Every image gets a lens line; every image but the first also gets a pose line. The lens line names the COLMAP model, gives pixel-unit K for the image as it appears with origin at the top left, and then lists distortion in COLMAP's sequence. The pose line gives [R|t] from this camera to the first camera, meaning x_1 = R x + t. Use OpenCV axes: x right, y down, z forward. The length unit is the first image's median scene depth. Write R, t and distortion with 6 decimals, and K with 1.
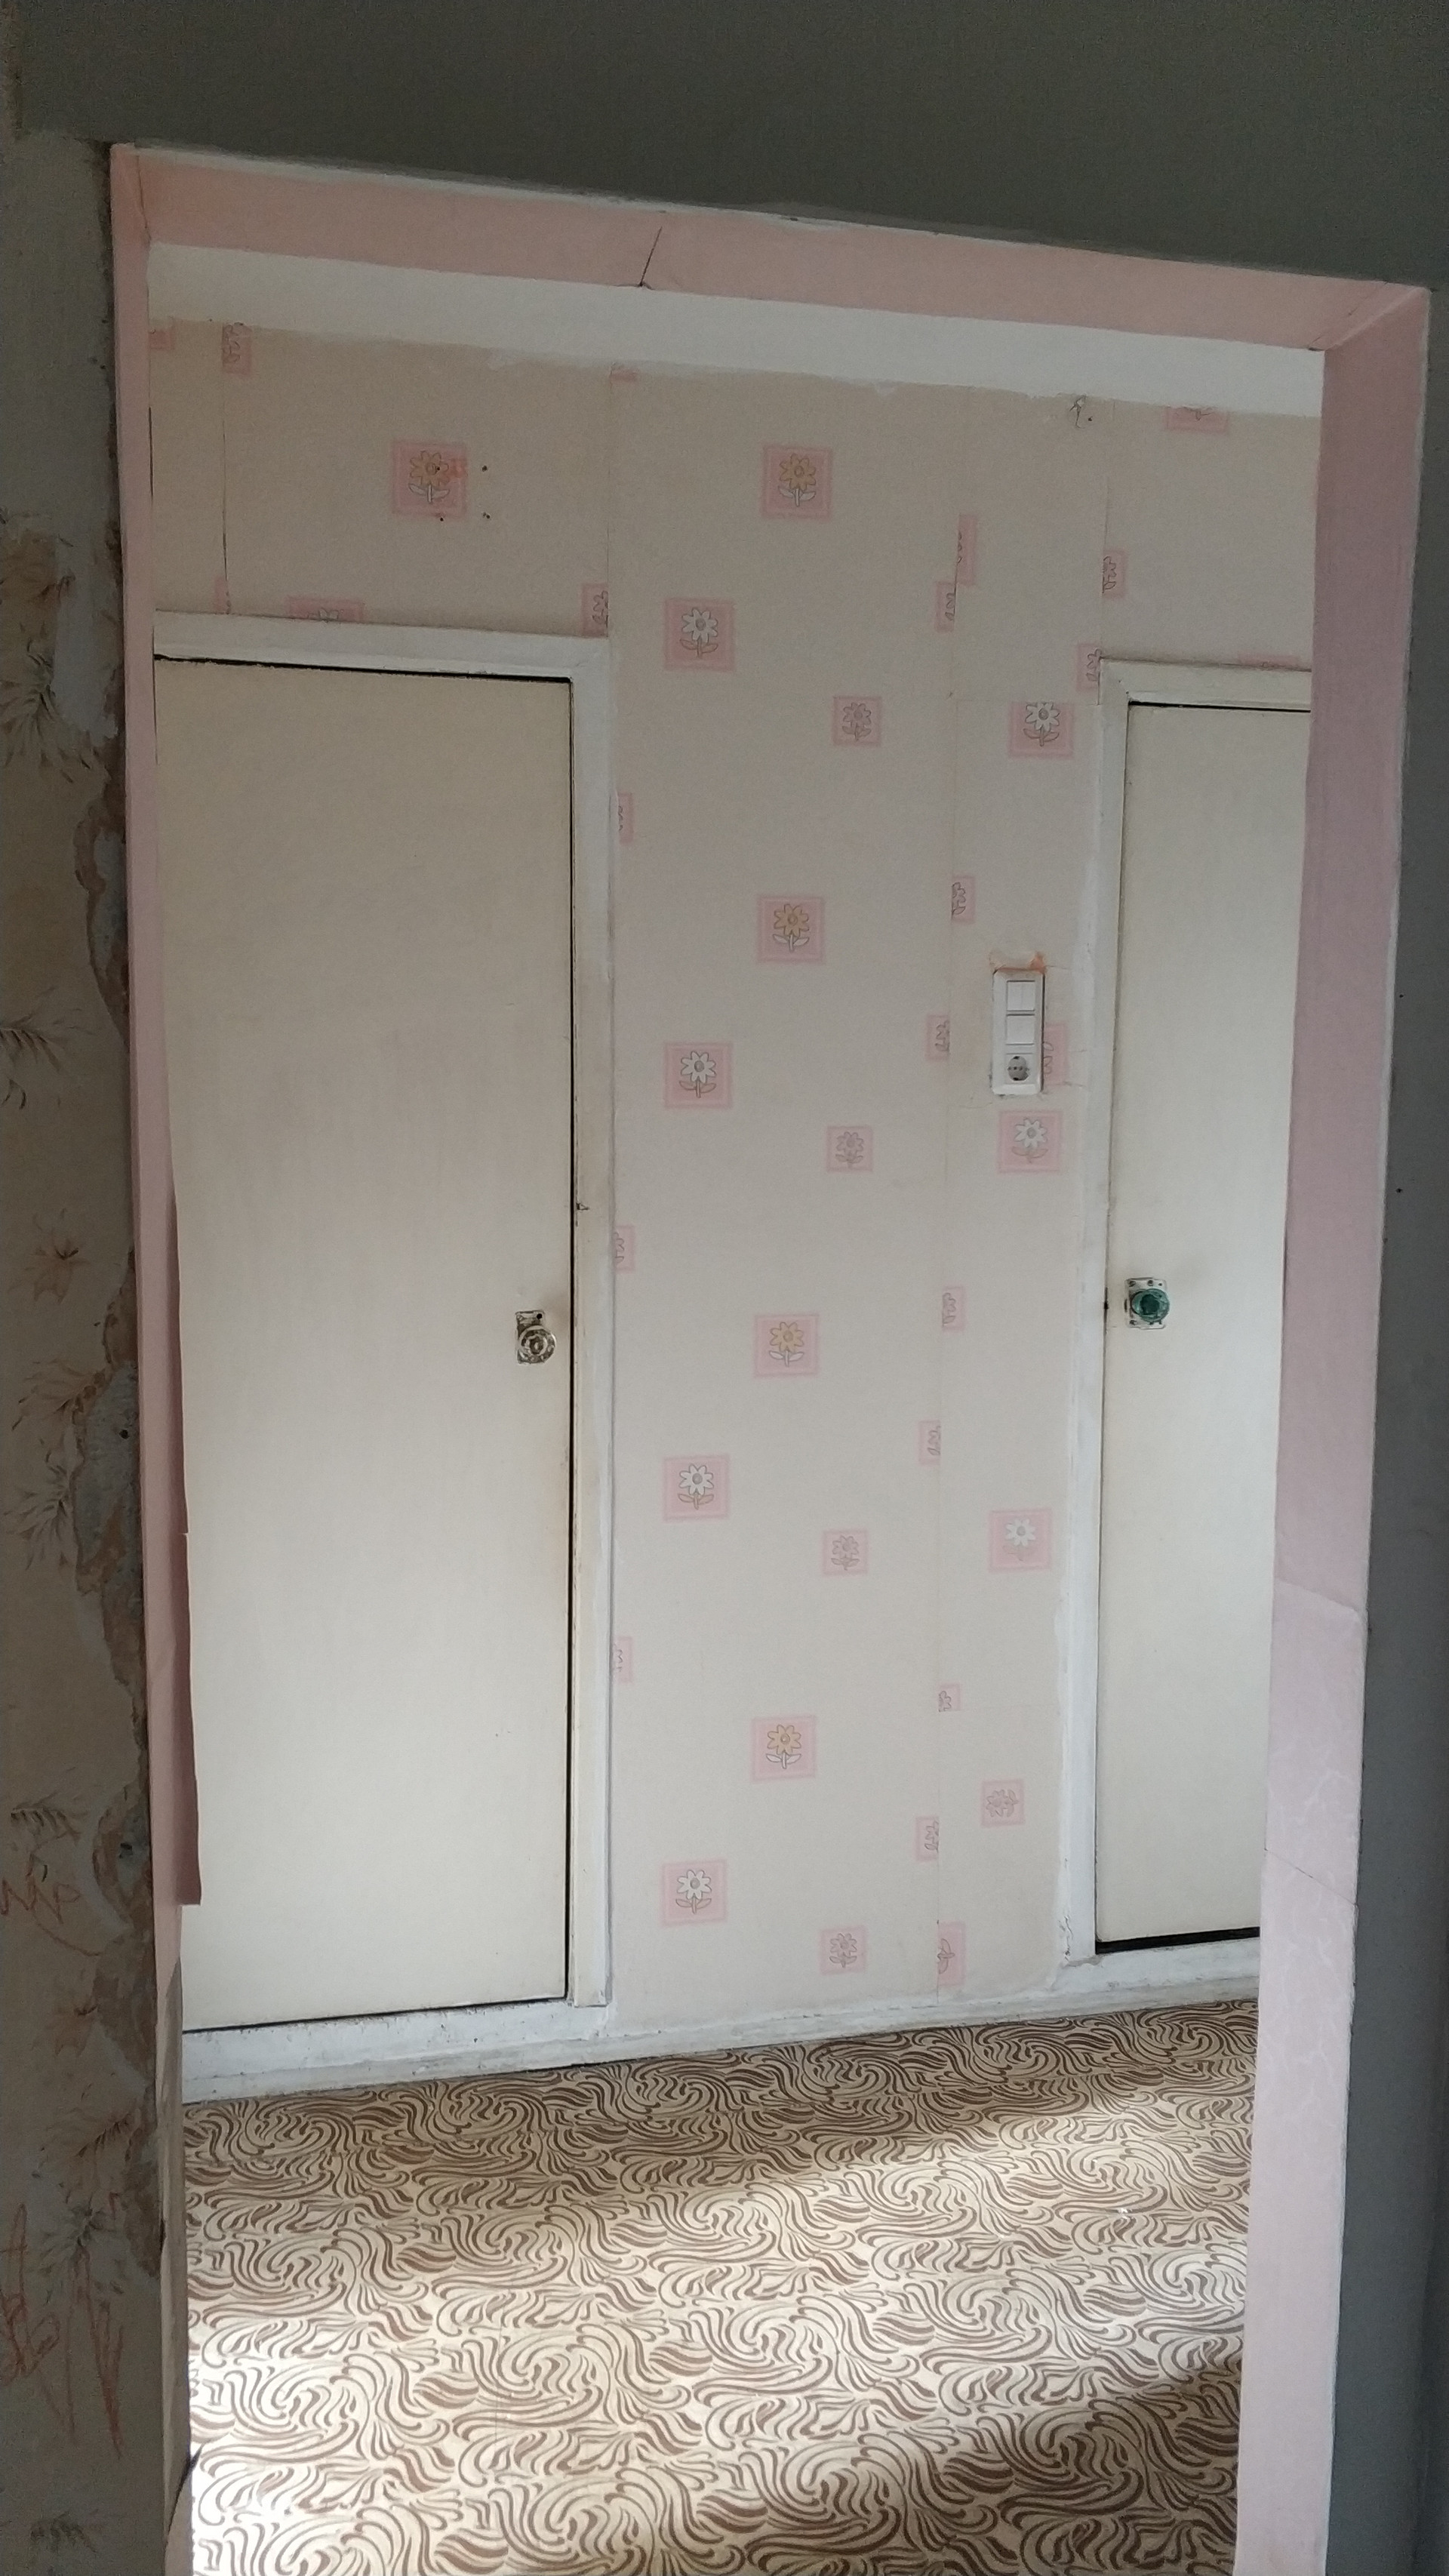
lens RADIAL K [[2010.1, 0, 737.2], [0, 2010.1, 1287.0], [0, 0, 1]] dist [0.034731, -0.044722]
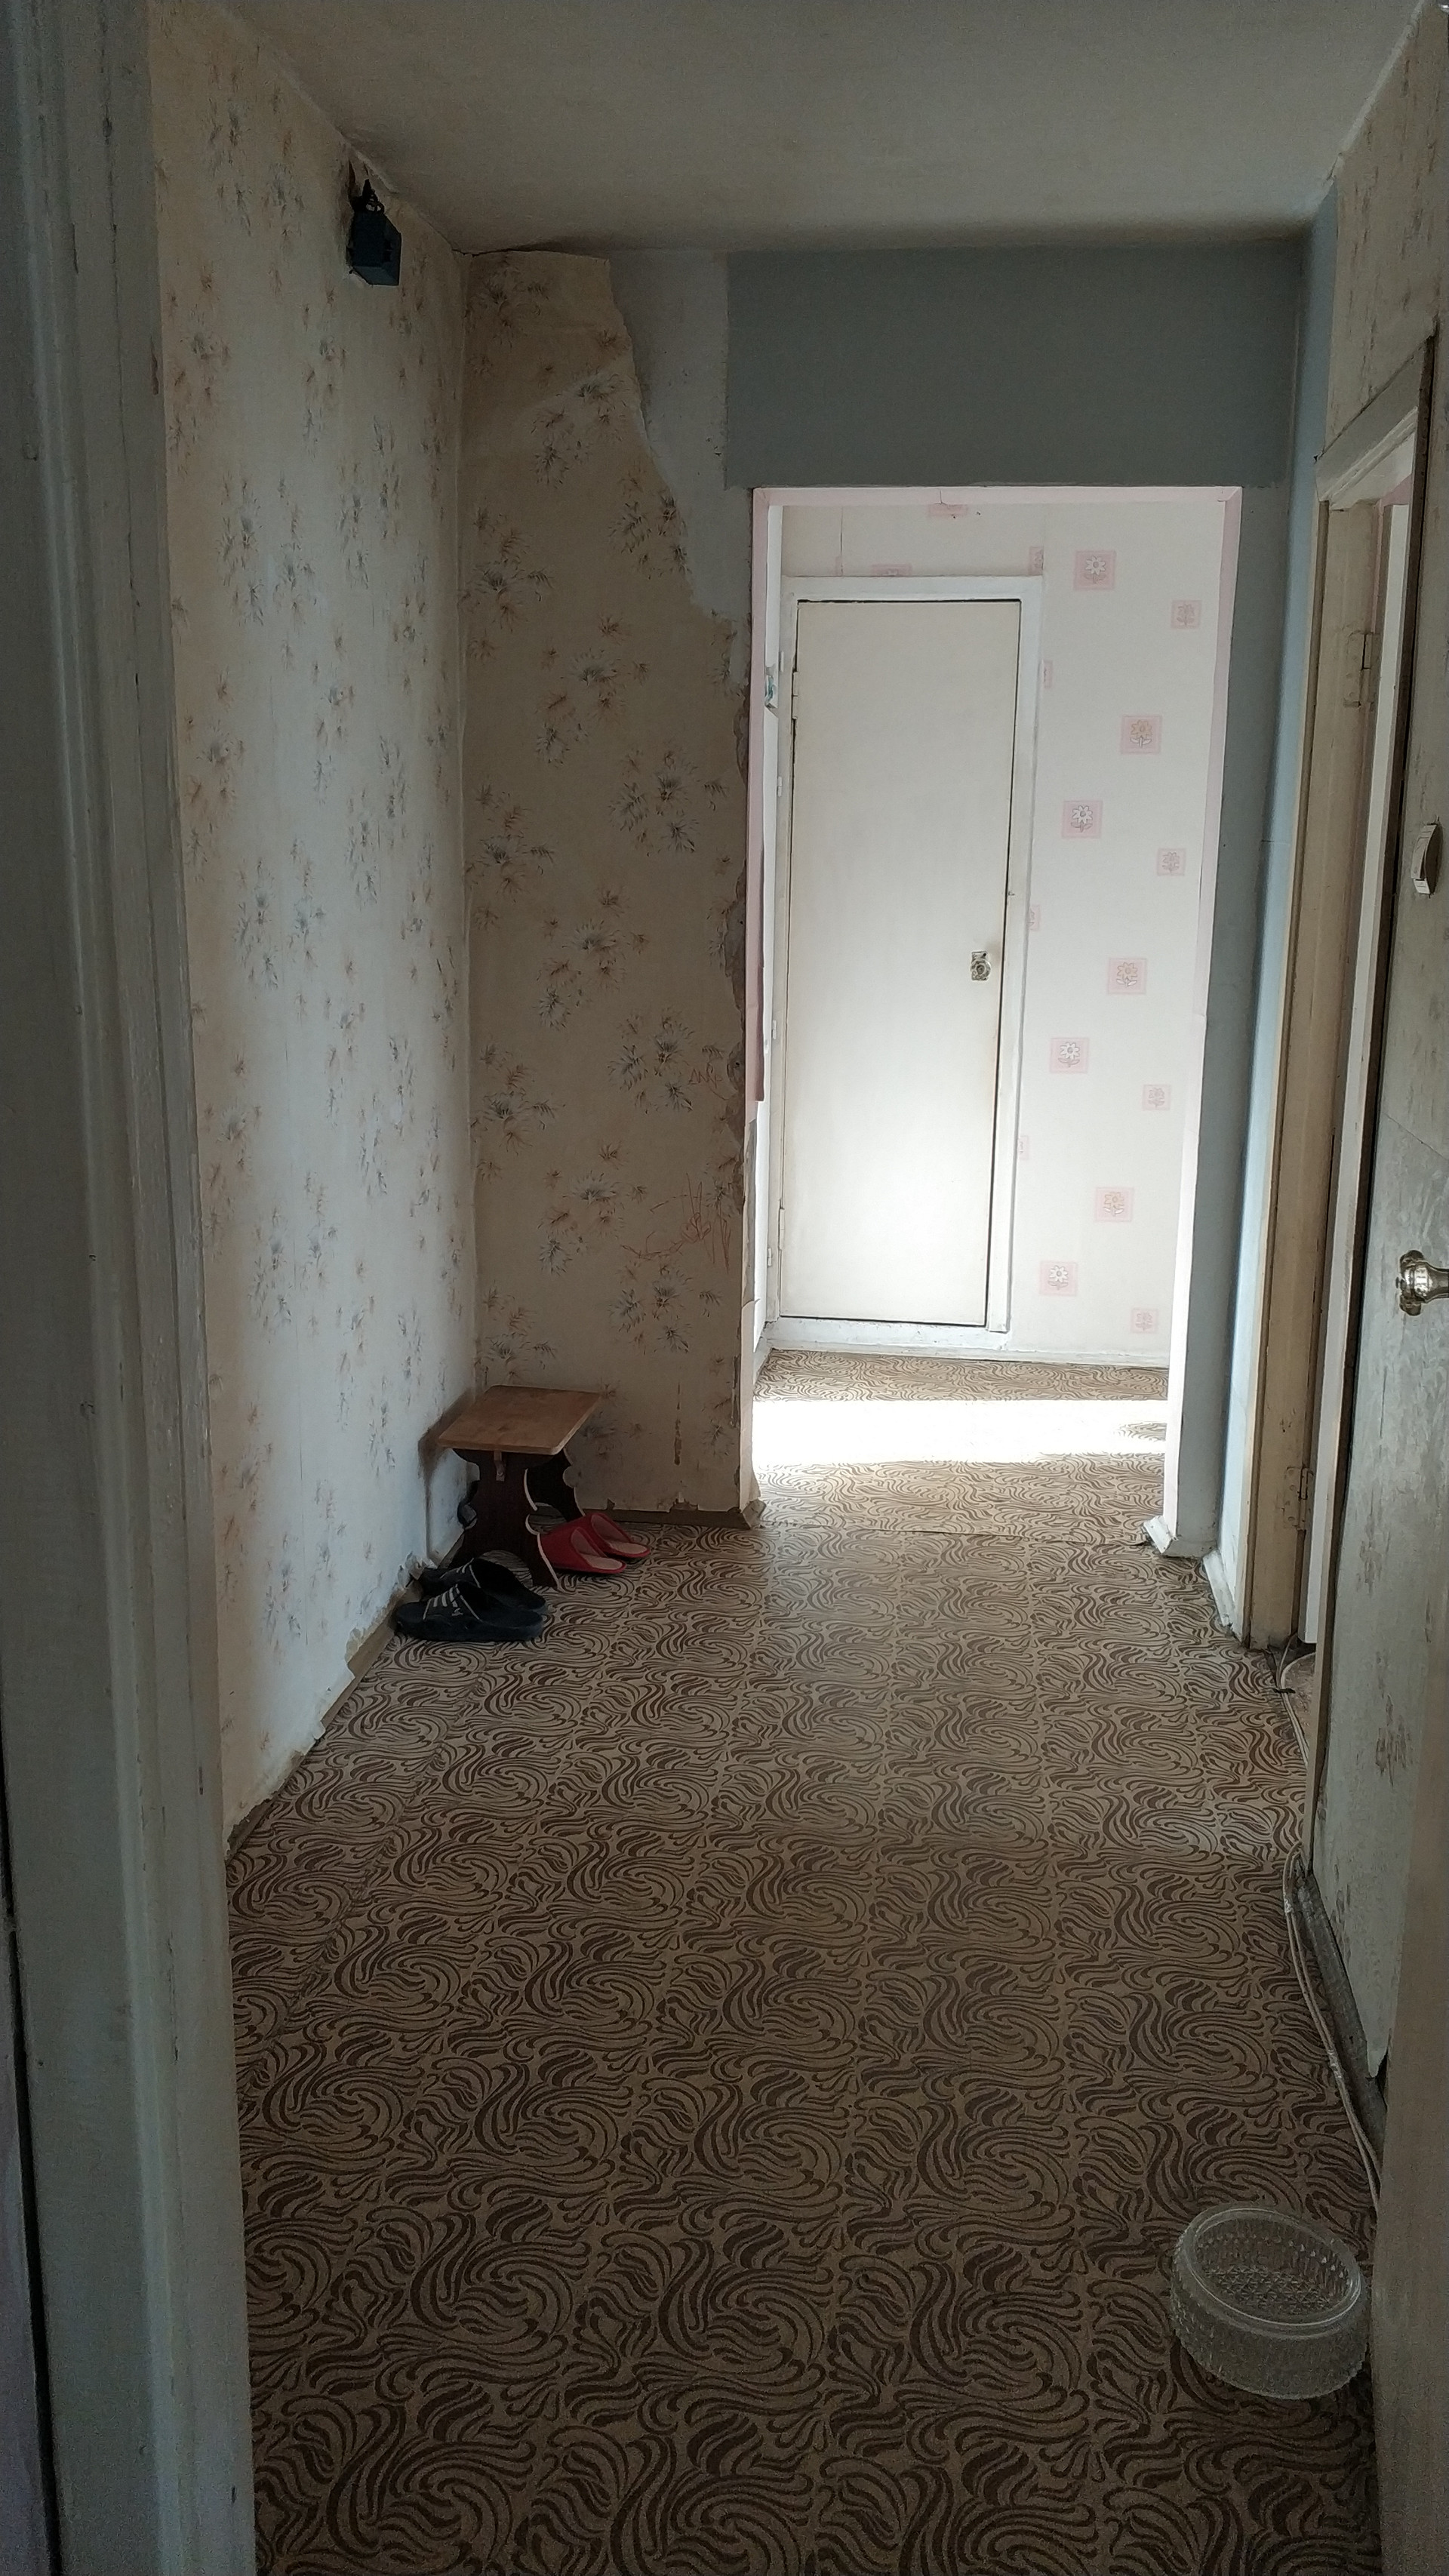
lens RADIAL K [[2010.1, 0, 712.5], [0, 2010.1, 1277.1], [0, 0, 1]] dist [0.034731, -0.044722]
pose [[0.933360, 0.071681, -0.351712, 0.351747], [-0.039768, 0.994476, 0.097143, 0.145387], [0.356732, -0.076682, 0.931054, -0.868377]]
